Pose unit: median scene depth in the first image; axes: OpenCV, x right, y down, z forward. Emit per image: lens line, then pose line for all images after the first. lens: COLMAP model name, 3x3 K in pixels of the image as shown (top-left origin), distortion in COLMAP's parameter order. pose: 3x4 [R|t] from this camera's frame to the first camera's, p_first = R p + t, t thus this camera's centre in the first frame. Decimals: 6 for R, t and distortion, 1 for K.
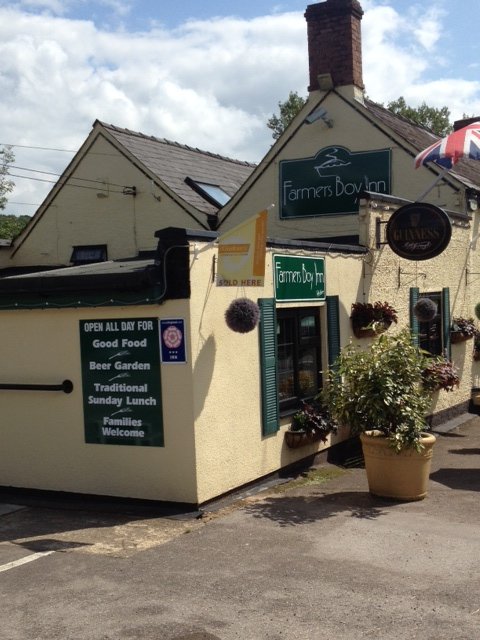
lens RADIAL K [[888.9, 0, 240.0], [0, 888.9, 320.0], [0, 0, 1]] dist [0.162265, -0.084509]
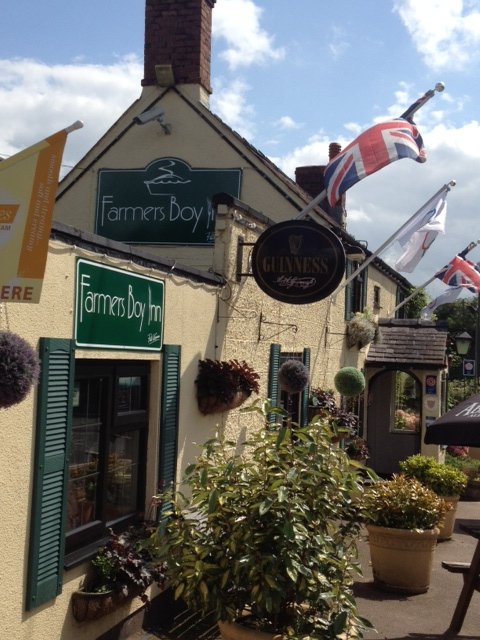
lens RADIAL K [[888.9, 0, 240.0], [0, 888.9, 320.0], [0, 0, 1]] dist [0.162265, -0.084509]
pose [[0.974568, 0.079512, 0.209510, 0.017542], [-0.066286, 0.995383, -0.069422, -0.004511], [-0.214062, 0.053769, 0.975339, 0.350547]]
